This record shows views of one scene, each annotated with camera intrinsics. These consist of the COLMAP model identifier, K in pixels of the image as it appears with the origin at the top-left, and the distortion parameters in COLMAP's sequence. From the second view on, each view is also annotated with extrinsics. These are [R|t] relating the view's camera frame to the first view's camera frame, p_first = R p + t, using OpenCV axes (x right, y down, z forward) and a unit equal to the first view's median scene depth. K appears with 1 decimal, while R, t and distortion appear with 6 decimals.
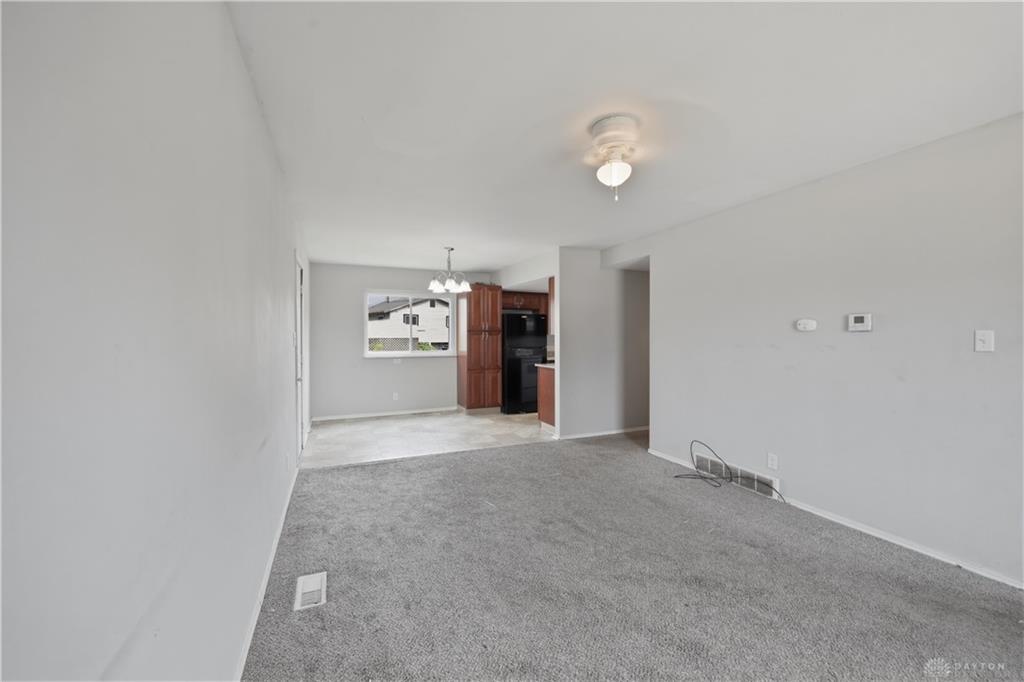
lens RADIAL K [[415.4, 0, 514.9], [0, 415.4, 338.8], [0, 0, 1]] dist [-0.000619, 0.000281]
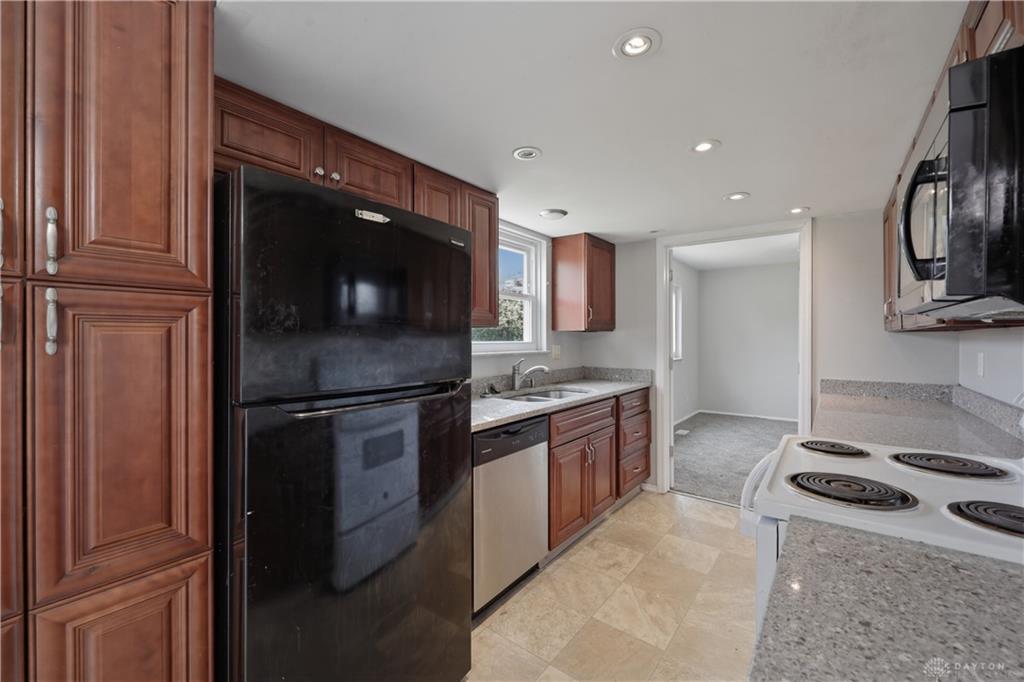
lens RADIAL K [[415.4, 0, 514.9], [0, 415.4, 338.8], [0, 0, 1]] dist [-0.000619, 0.000281]
pose [[0.865641, 0.006996, 0.500616, -0.022650], [-0.005128, 0.999974, -0.005107, -0.002630], [-0.500639, 0.001854, 0.865654, 1.555932]]
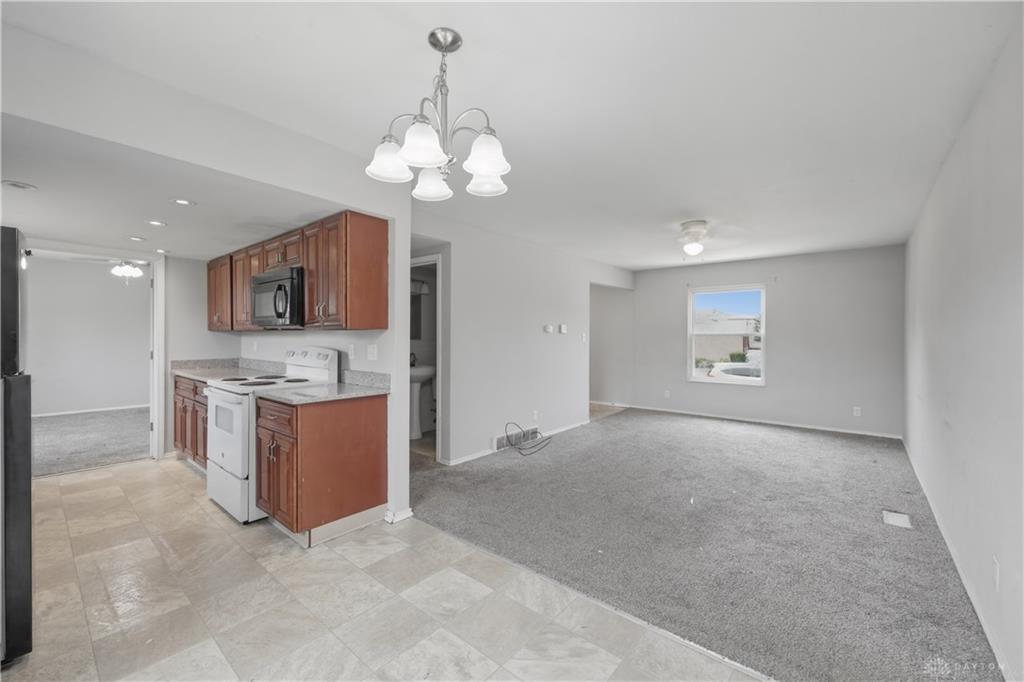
lens RADIAL K [[415.4, 0, 514.9], [0, 415.4, 338.8], [0, 0, 1]] dist [-0.000619, 0.000281]
pose [[-0.453120, -0.004542, 0.891438, -0.663115], [0.001340, 0.999982, 0.005777, -0.002966], [-0.891449, 0.003812, -0.453106, 1.598098]]
